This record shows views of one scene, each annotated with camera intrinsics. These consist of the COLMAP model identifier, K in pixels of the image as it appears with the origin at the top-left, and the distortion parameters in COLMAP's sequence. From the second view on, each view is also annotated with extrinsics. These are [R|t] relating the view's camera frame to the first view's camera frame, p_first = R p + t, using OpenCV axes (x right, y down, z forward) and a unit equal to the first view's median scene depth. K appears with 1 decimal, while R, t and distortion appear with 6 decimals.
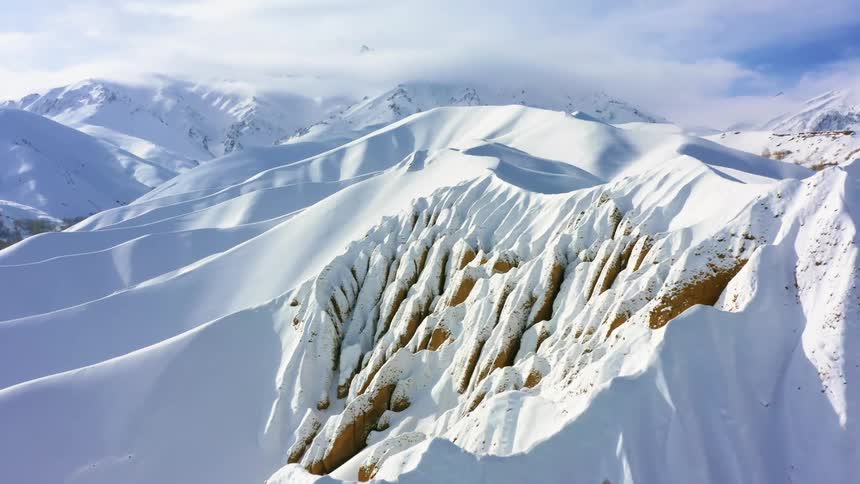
lens RADIAL K [[976.2, 0, 430.0], [0, 976.2, 242.0], [0, 0, 1]] dist [-0.183266, 0.002469]
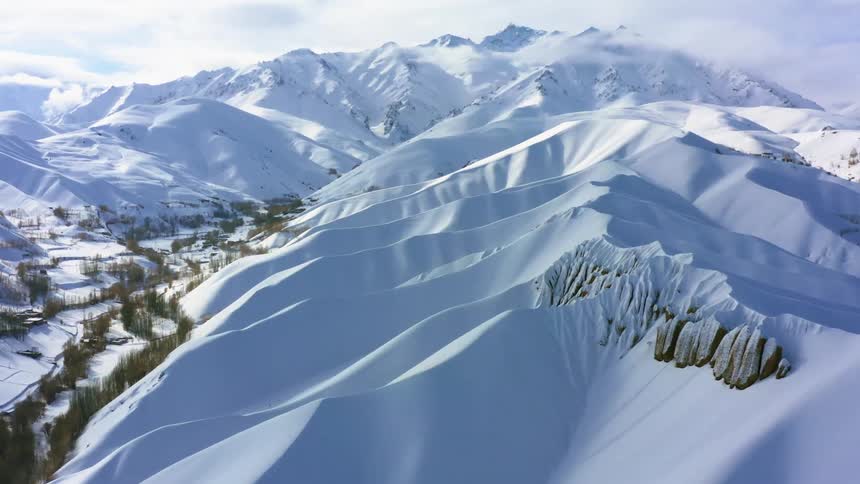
lens RADIAL K [[976.2, 0, 430.0], [0, 976.2, 242.0], [0, 0, 1]] dist [-0.183266, 0.002469]
pose [[0.989227, 0.006150, -0.146260, -0.002167], [-0.001098, 0.999401, 0.034595, -0.014440], [0.146385, -0.034062, 0.988641, -0.175988]]
